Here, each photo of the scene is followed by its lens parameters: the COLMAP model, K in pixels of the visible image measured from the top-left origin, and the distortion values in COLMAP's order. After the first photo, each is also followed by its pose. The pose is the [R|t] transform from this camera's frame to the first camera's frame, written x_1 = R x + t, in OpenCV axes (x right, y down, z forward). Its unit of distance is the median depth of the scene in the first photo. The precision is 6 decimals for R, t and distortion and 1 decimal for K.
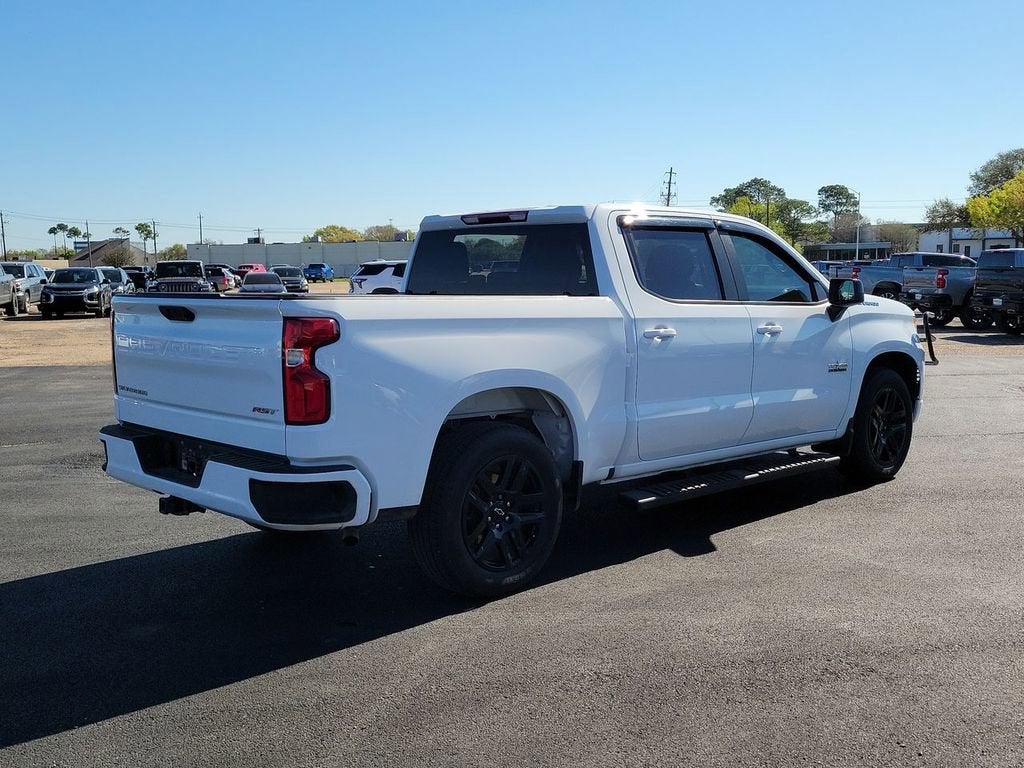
lens RADIAL K [[1039.6, 0, 510.8], [0, 1039.6, 380.9], [0, 0, 1]] dist [0.038814, 0.000000]
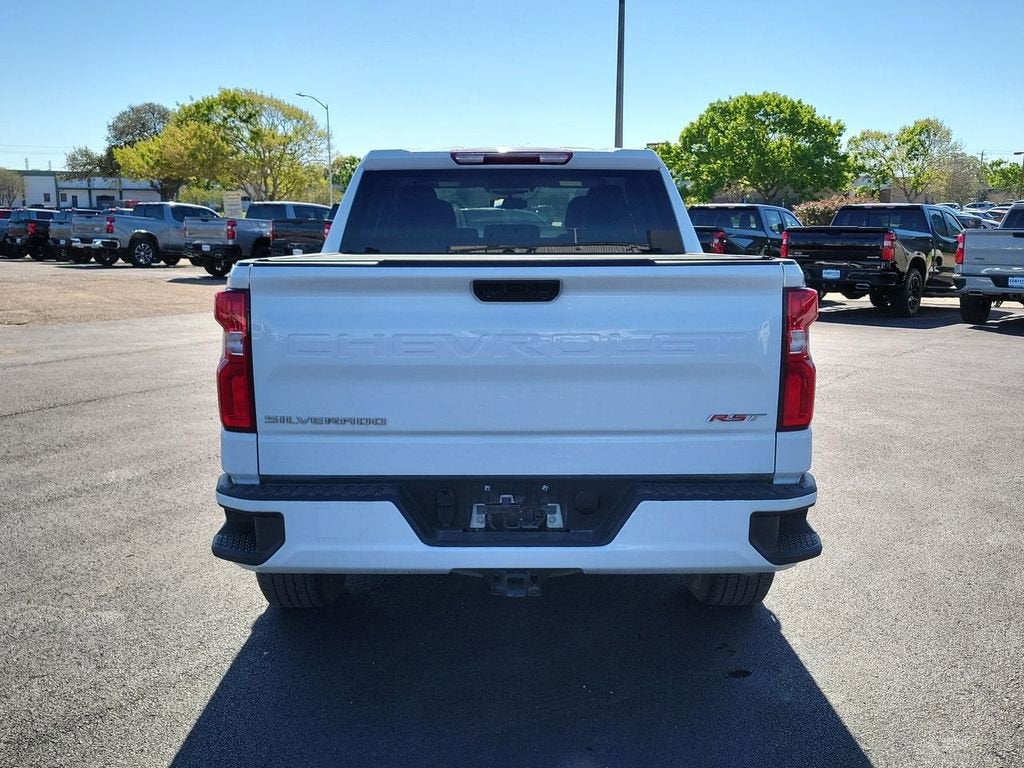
lens RADIAL K [[1039.6, 0, 511.2], [0, 1039.6, 378.6], [0, 0, 1]] dist [0.038814, 0.000000]
pose [[0.690813, -0.101522, 0.715871, -0.140885], [0.069074, 0.994831, 0.074427, -0.010396], [-0.719727, -0.001968, 0.694255, 0.098961]]
